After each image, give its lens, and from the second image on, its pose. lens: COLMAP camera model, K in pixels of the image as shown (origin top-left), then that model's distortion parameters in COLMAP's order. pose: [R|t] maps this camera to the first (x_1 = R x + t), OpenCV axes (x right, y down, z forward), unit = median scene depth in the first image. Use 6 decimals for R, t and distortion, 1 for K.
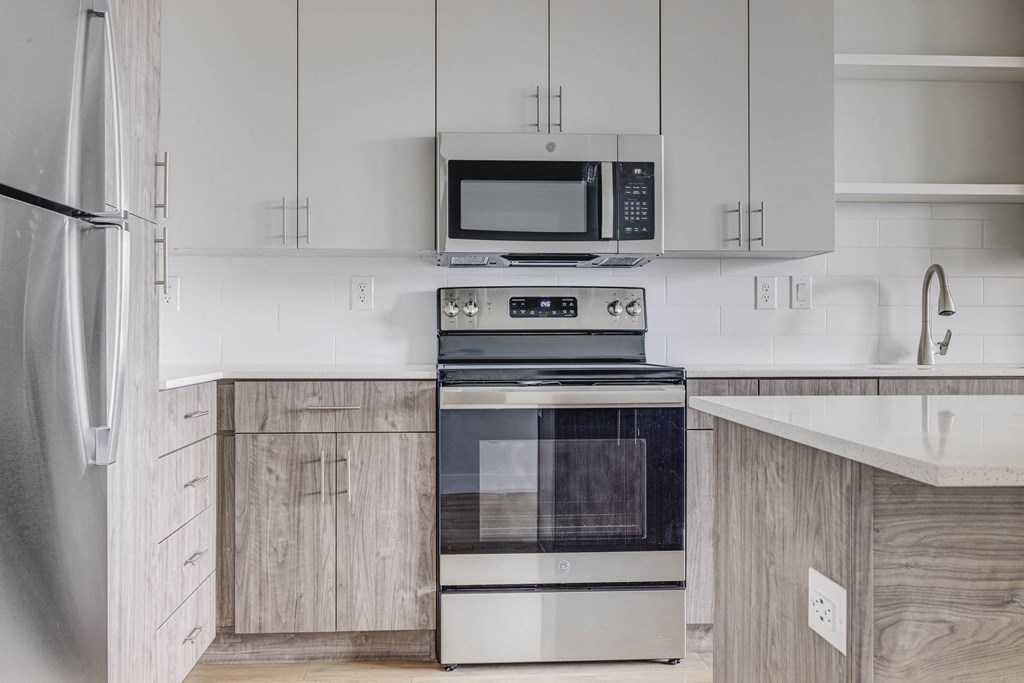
lens RADIAL K [[1005.7, 0, 511.3], [0, 1005.7, 342.9], [0, 0, 1]] dist [-0.000673, 0.000000]
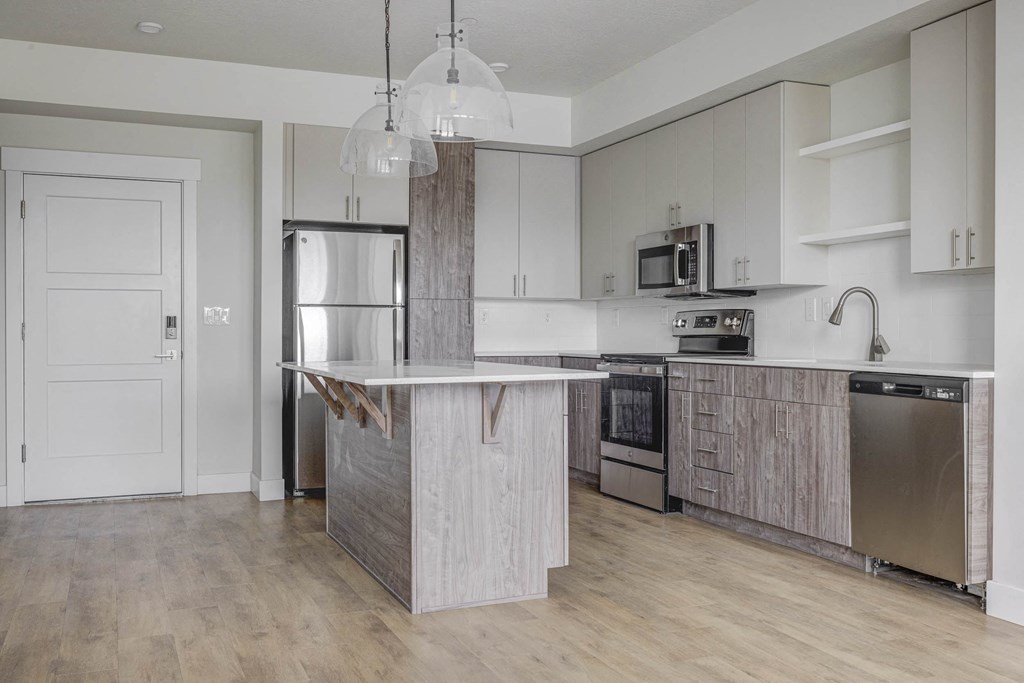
lens RADIAL K [[1005.7, 0, 514.6], [0, 1005.7, 338.2], [0, 0, 1]] dist [-0.000673, 0.000000]
pose [[0.296736, 0.003721, -0.954952, 1.860604], [-0.000375, 0.999993, 0.003780, -0.015327], [0.954960, -0.000763, 0.296735, 0.181138]]
